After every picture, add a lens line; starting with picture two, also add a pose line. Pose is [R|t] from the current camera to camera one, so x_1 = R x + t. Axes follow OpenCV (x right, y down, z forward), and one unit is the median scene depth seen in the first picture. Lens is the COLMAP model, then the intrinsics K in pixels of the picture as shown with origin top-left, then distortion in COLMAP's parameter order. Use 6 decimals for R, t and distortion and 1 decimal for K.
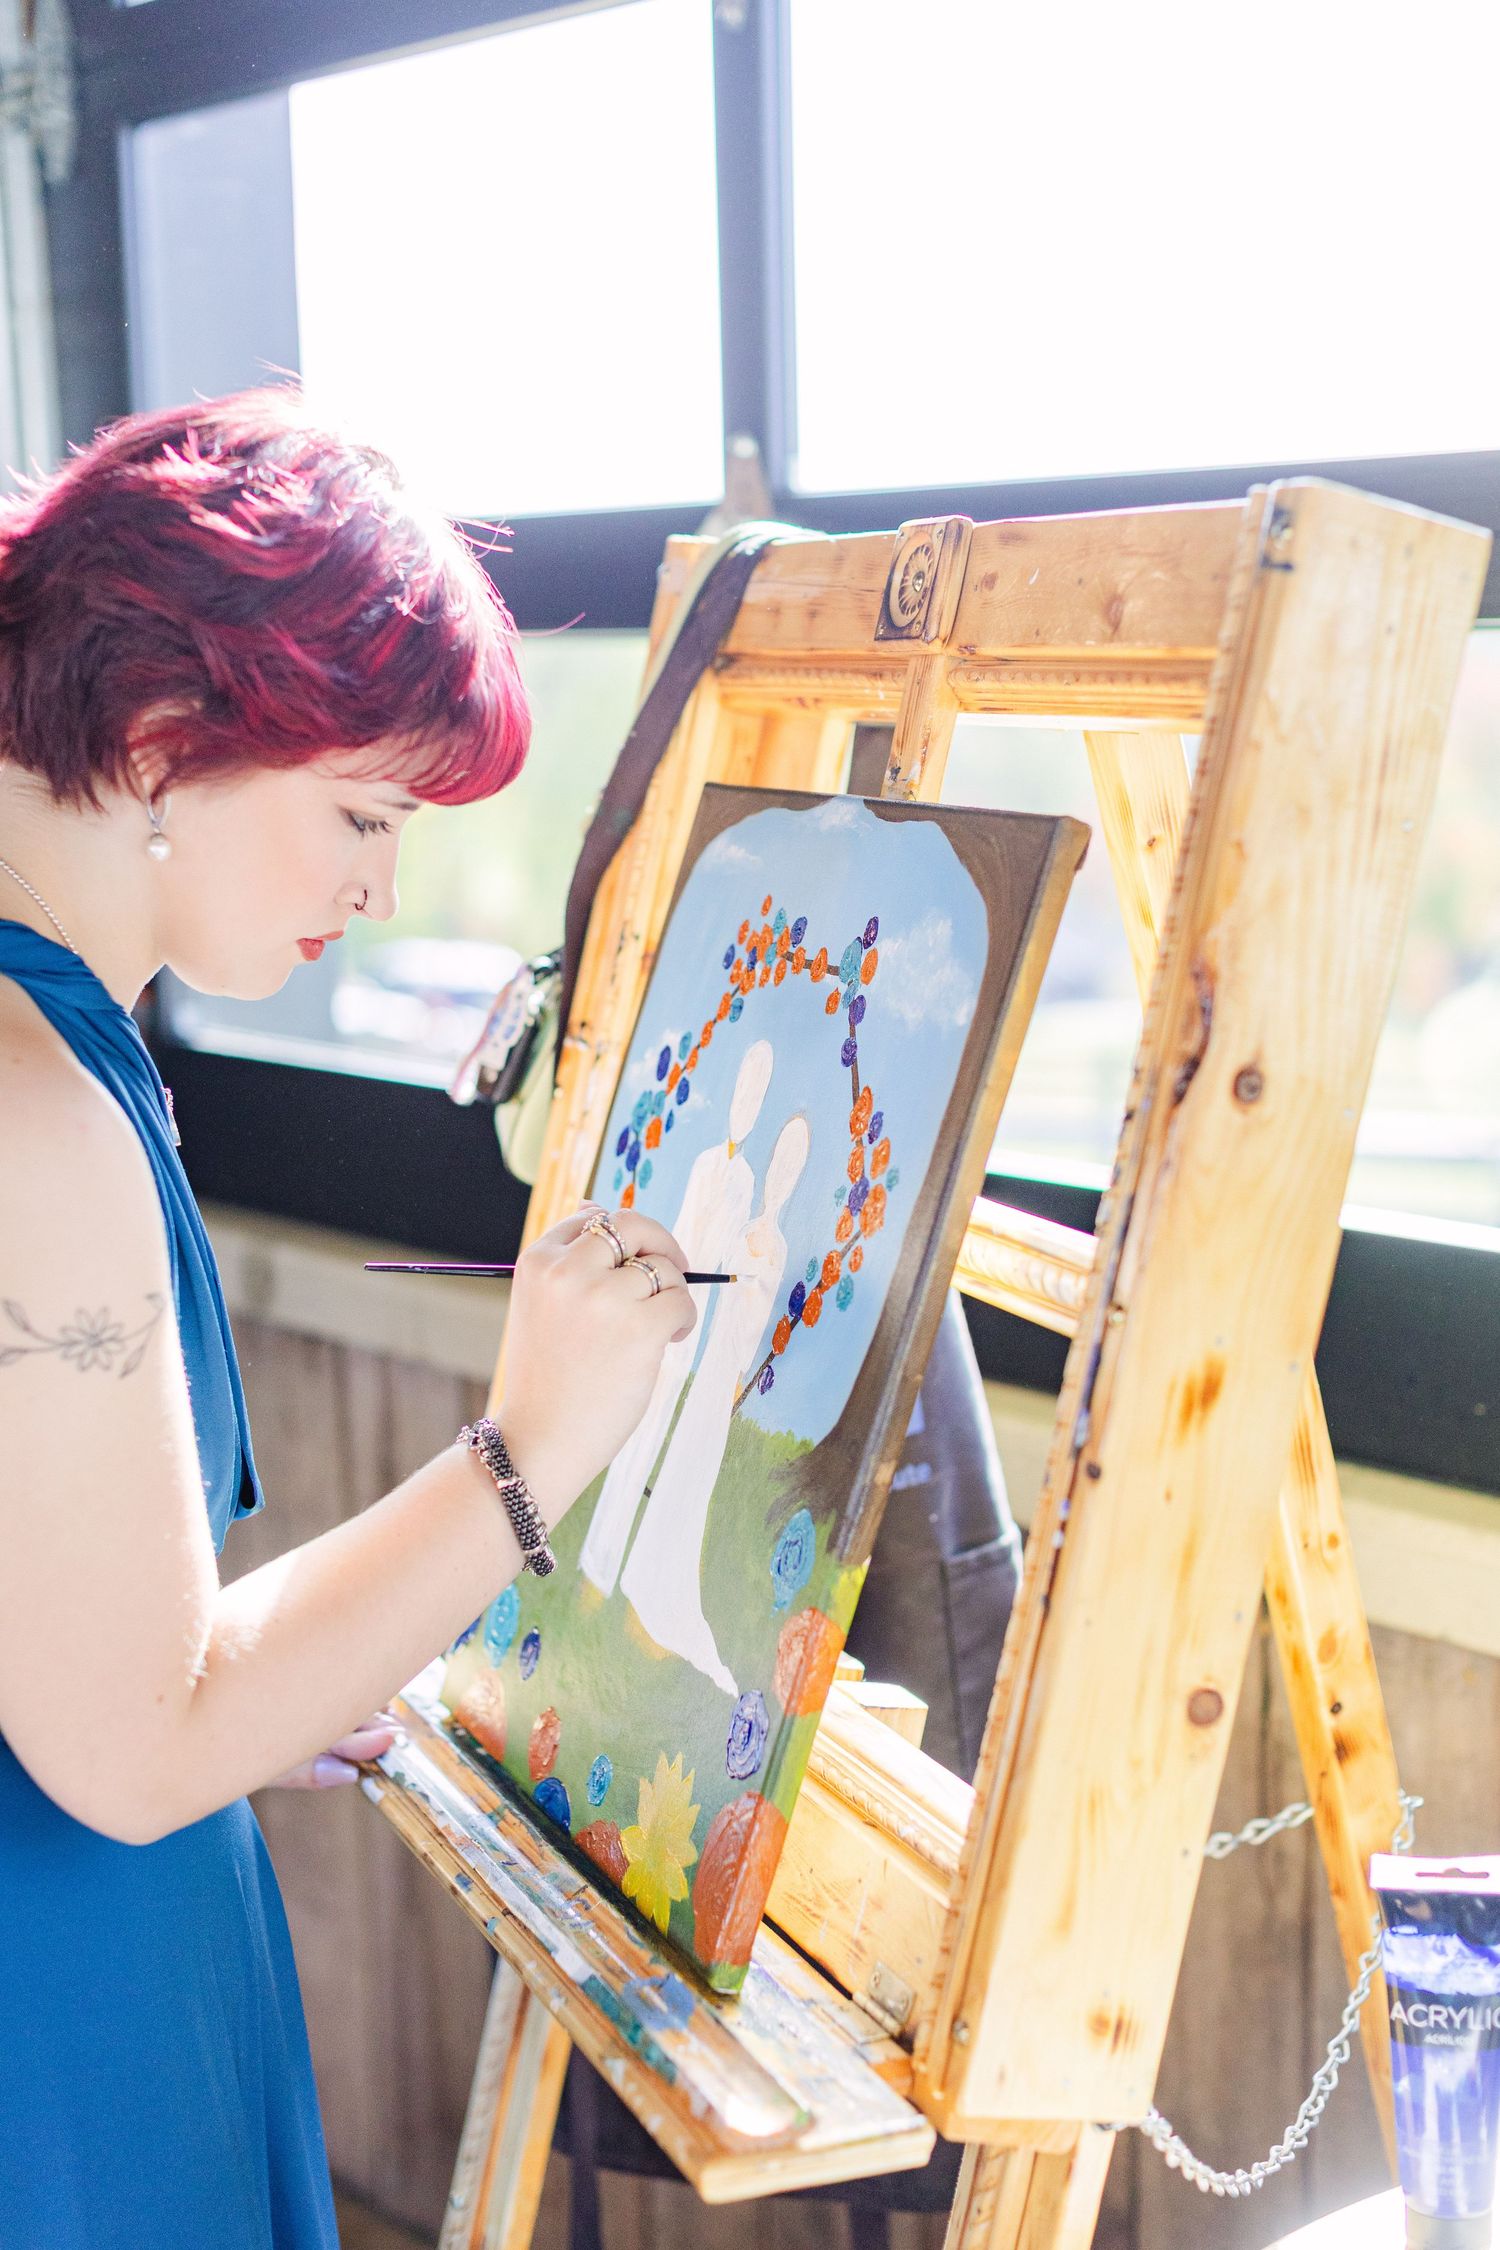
lens RADIAL K [[3032.8, 0, 696.5], [0, 3032.8, 1129.6], [0, 0, 1]] dist [-0.013767, -0.042793]
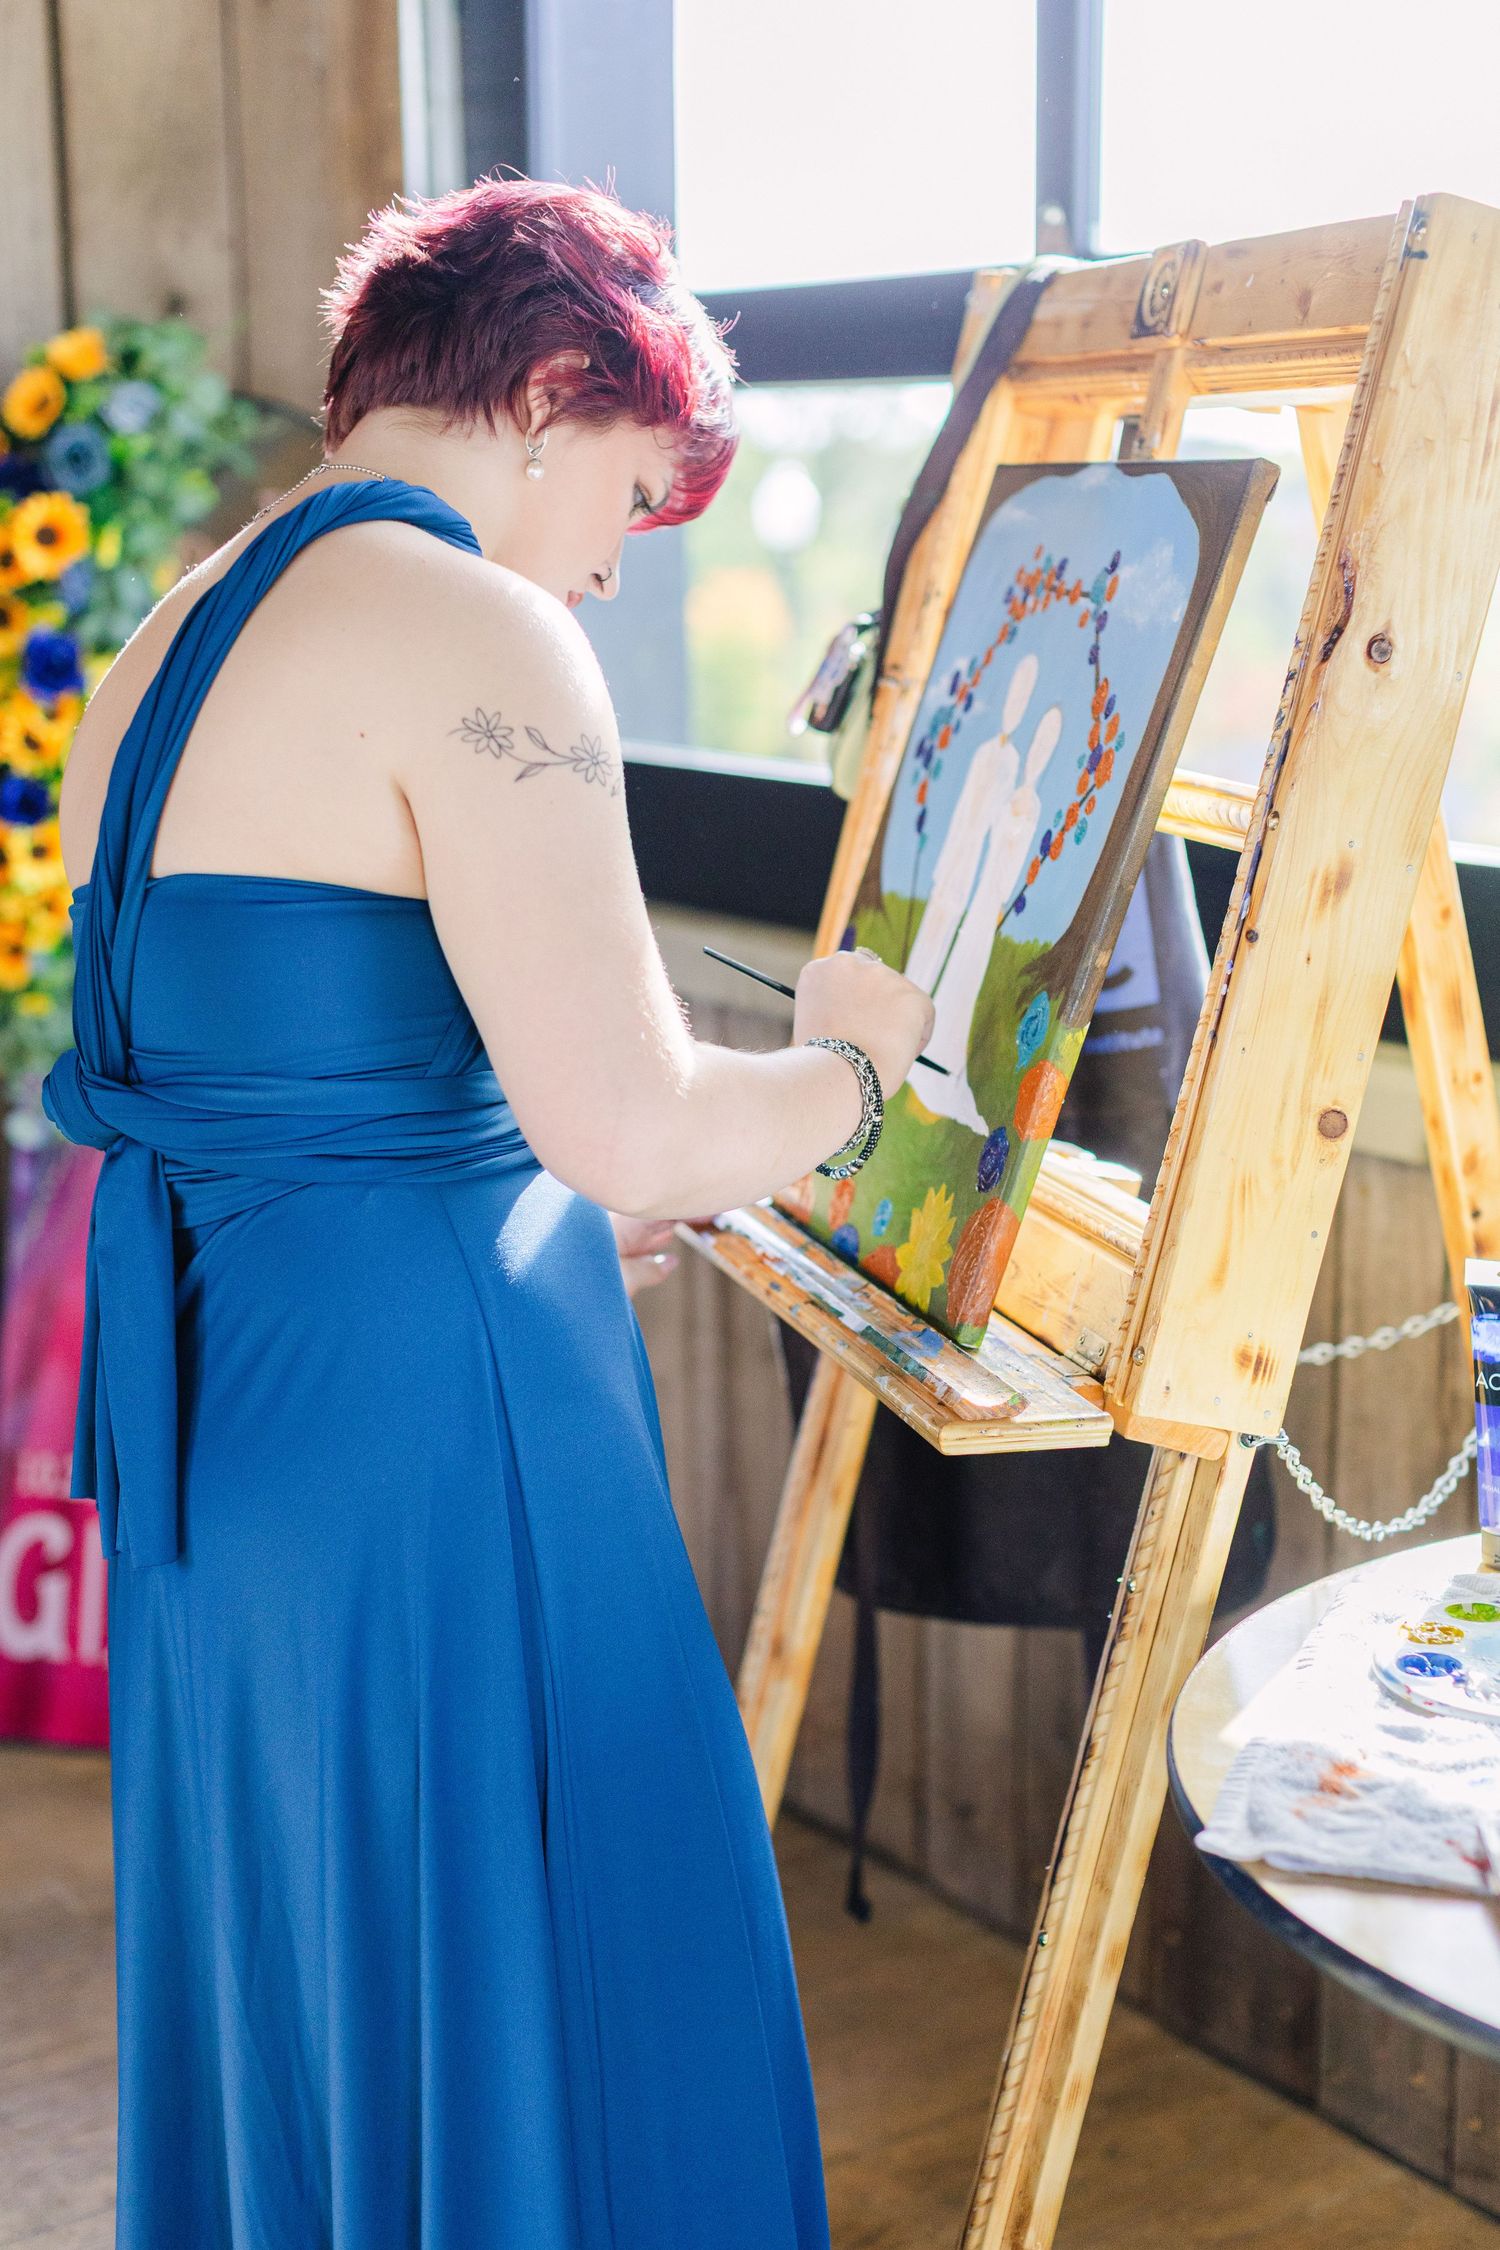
lens RADIAL K [[3110.5, 0, 750.0], [0, 3110.5, 1125.0], [0, 0, 1]] dist [0.001138, 0.017779]
pose [[0.994995, 0.036106, -0.093177, 0.035903], [-0.032849, 0.998803, 0.036253, 0.133824], [0.094374, -0.033011, 0.994989, -0.344854]]
